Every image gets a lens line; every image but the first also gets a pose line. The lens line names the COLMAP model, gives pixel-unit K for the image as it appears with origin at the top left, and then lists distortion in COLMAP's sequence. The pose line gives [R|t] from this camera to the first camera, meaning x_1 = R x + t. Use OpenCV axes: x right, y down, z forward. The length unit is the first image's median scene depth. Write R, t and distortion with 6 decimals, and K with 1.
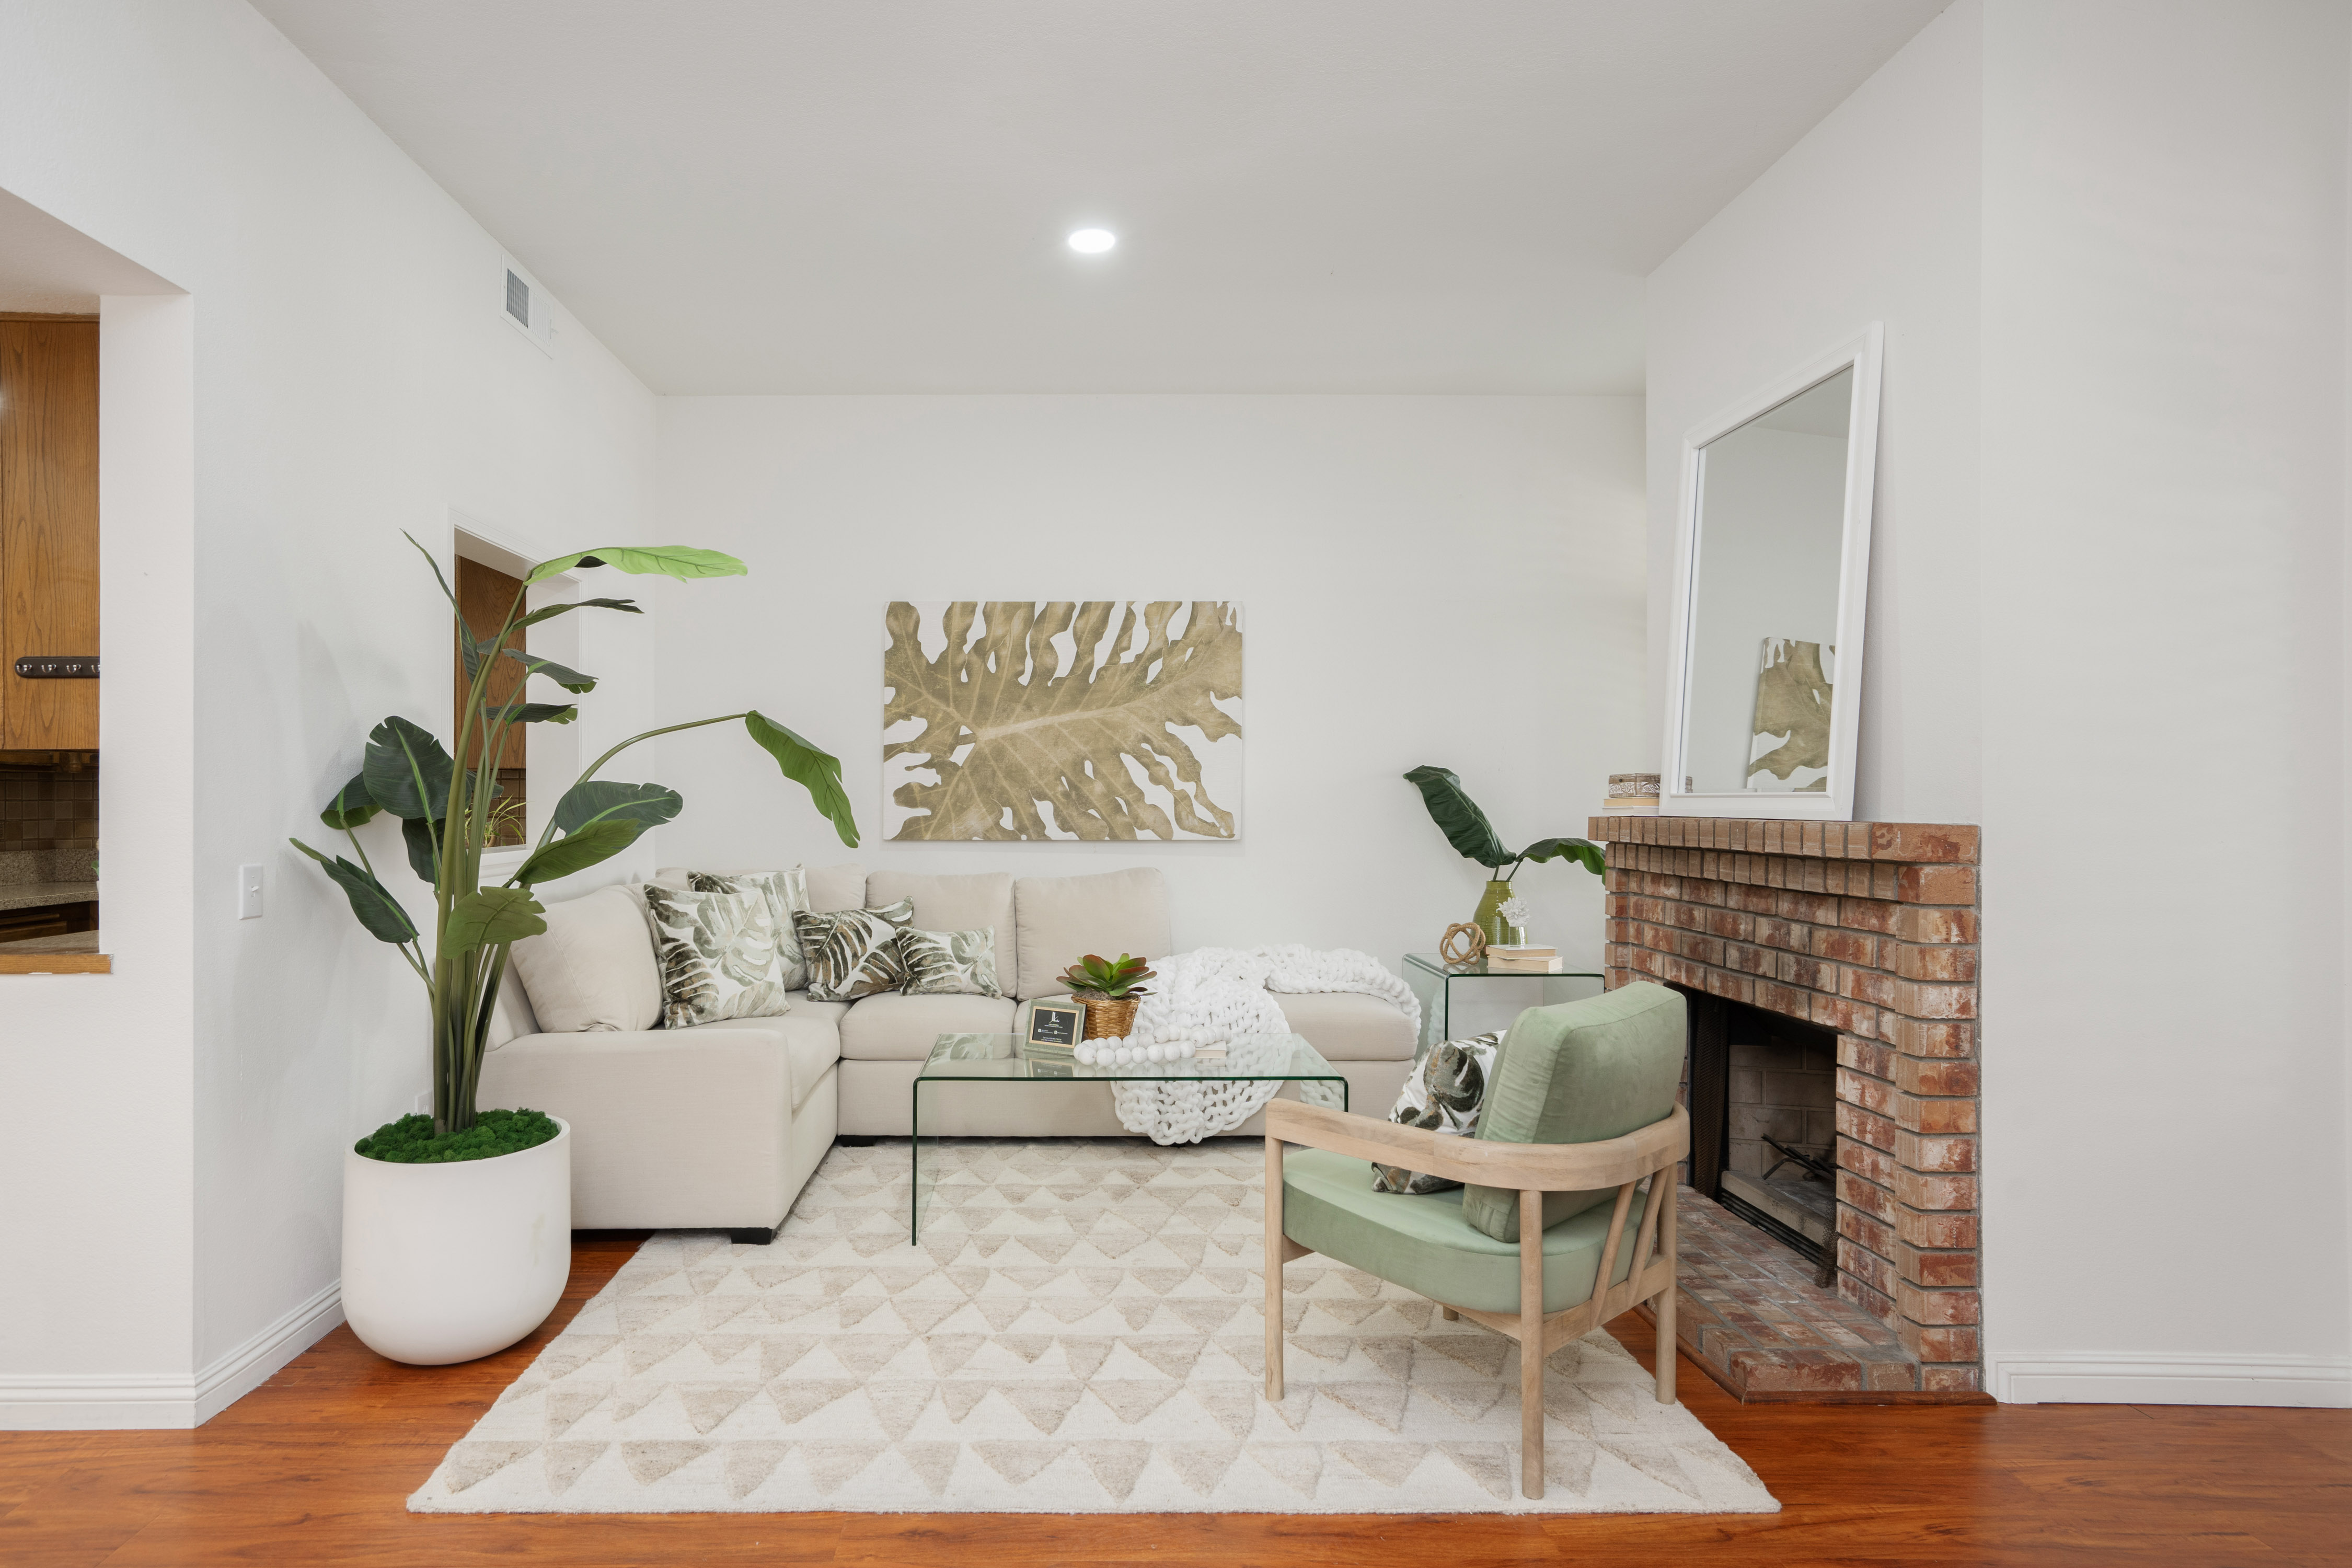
lens RADIAL K [[1265.8, 0, 1176.4], [0, 1265.8, 792.5], [0, 0, 1]] dist [0.004803, 0.000847]
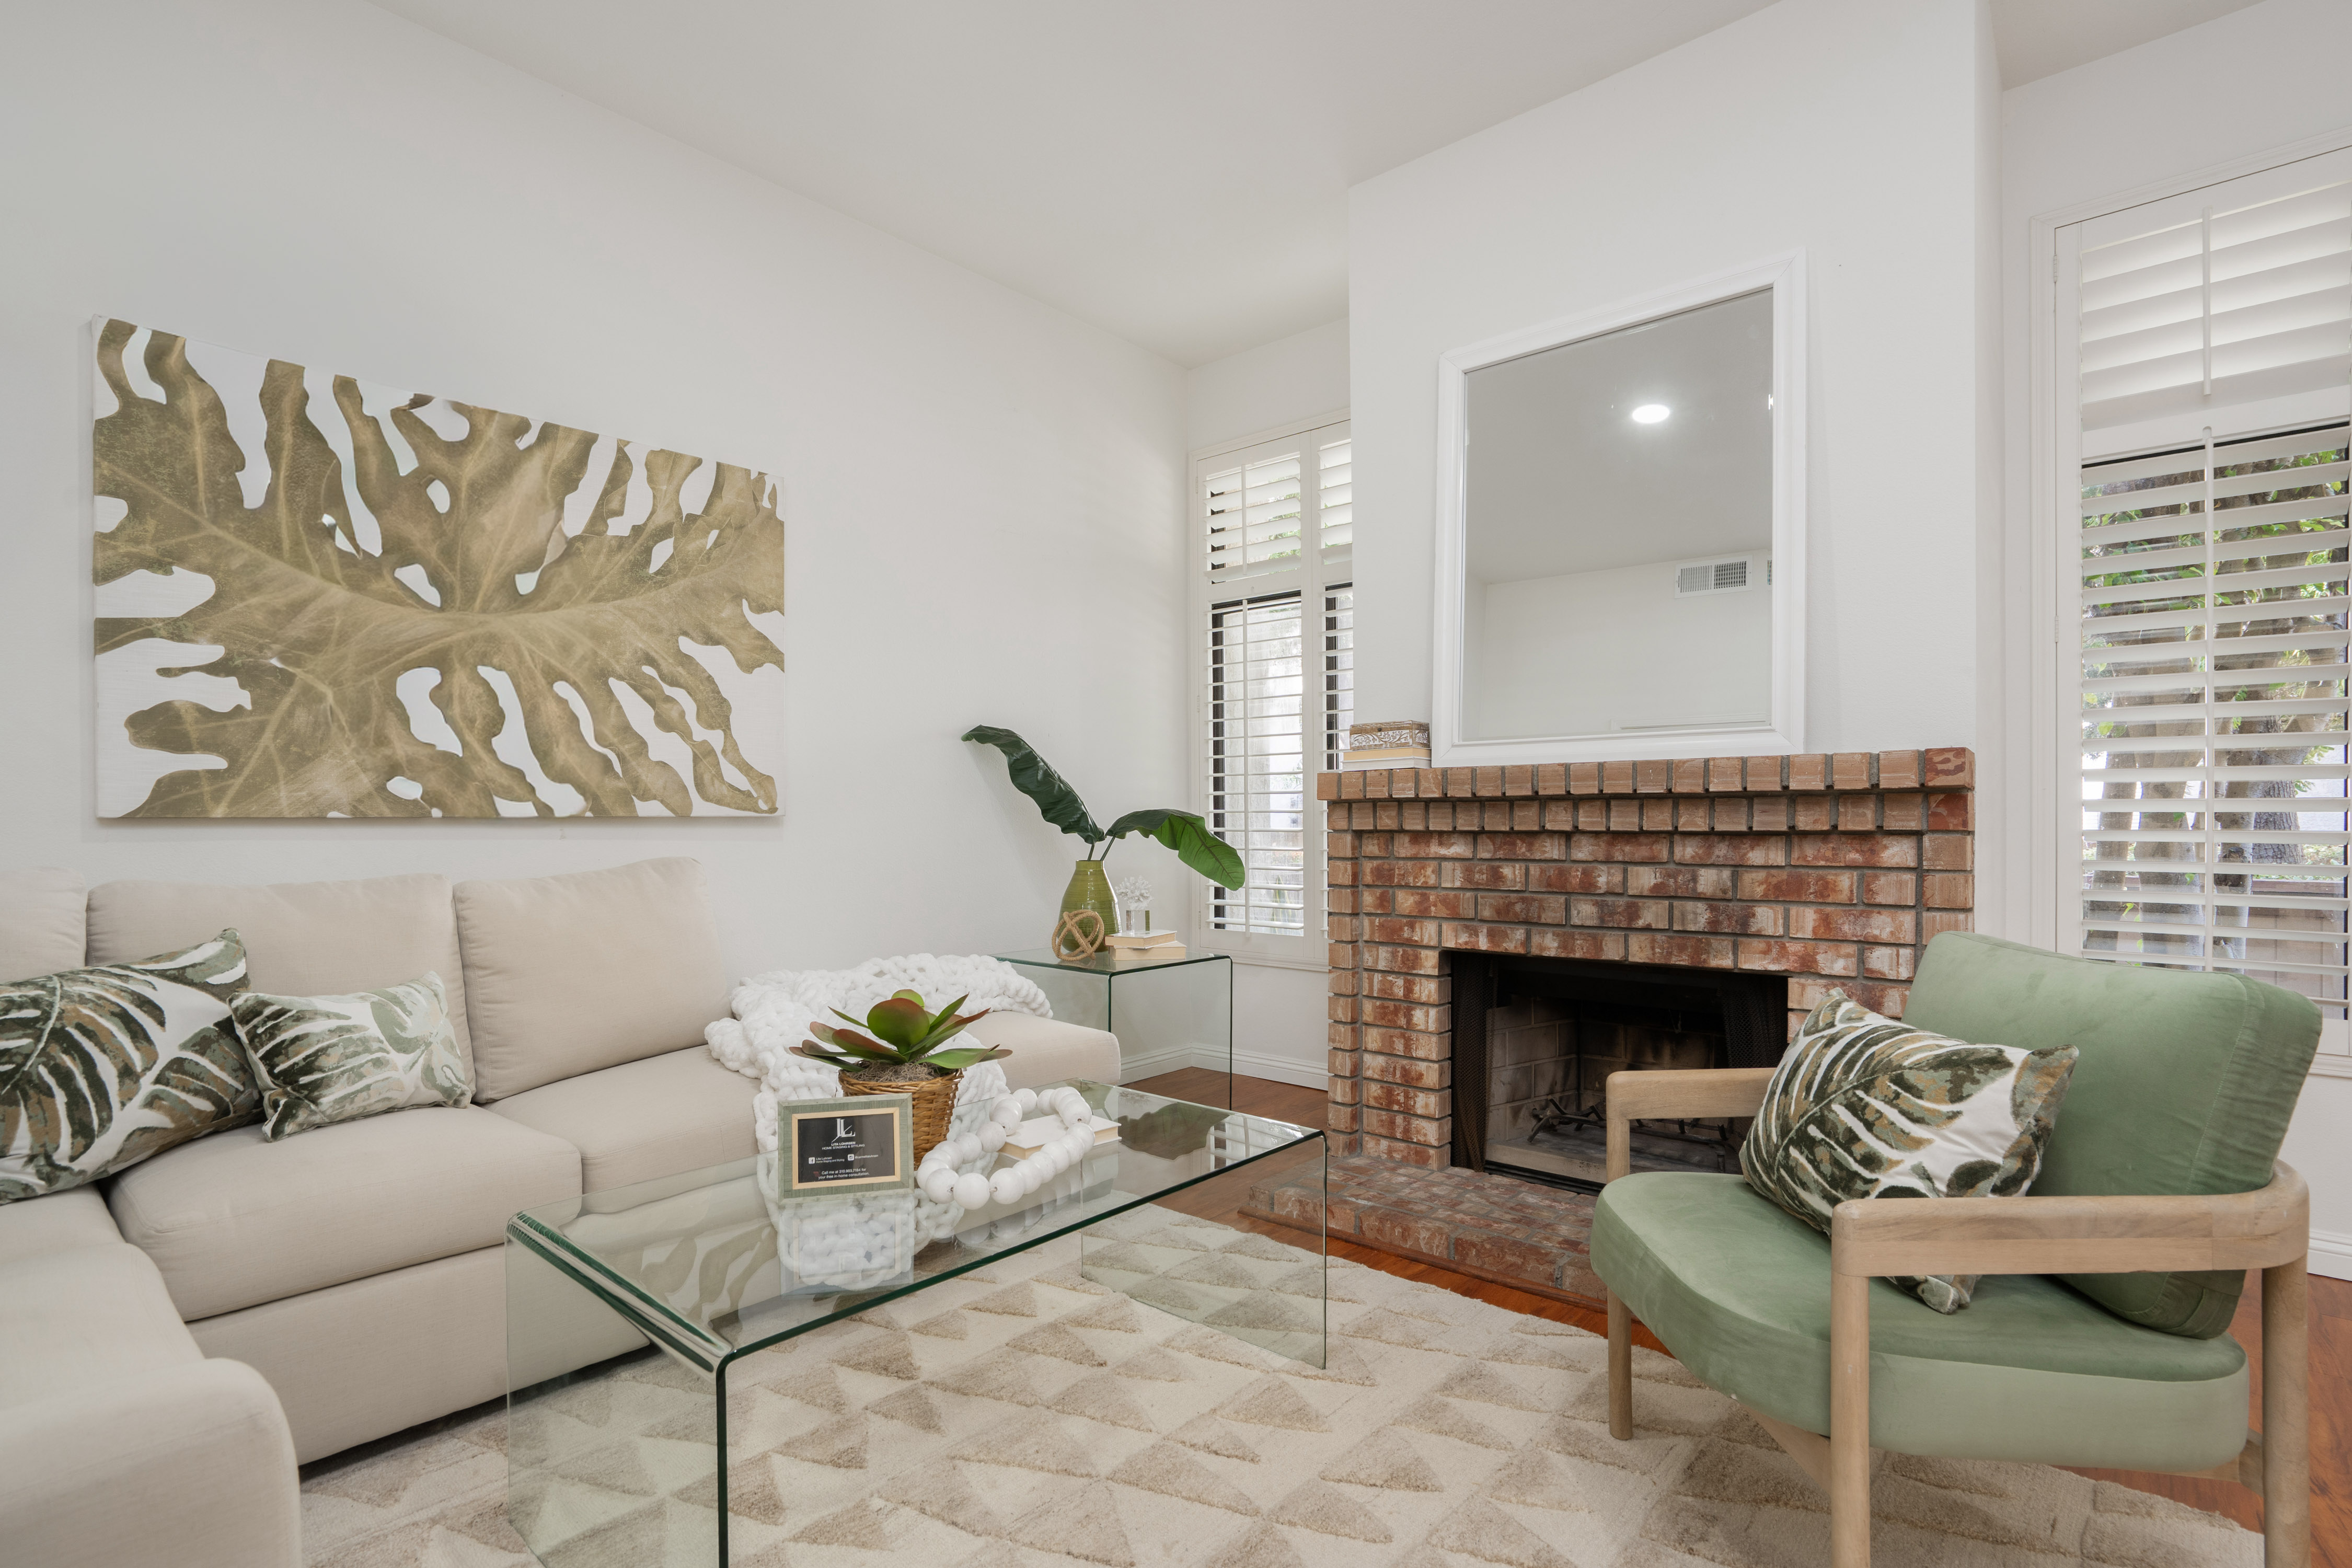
lens RADIAL K [[1098.2, 0, 1215.3], [0, 1098.2, 816.6], [0, 0, 1]] dist [-0.021998, 0.005956]
pose [[0.716726, -0.009748, 0.697287, -0.212933], [0.004278, 0.999945, 0.009582, 0.034637], [-0.697342, -0.003885, 0.716728, 0.417642]]
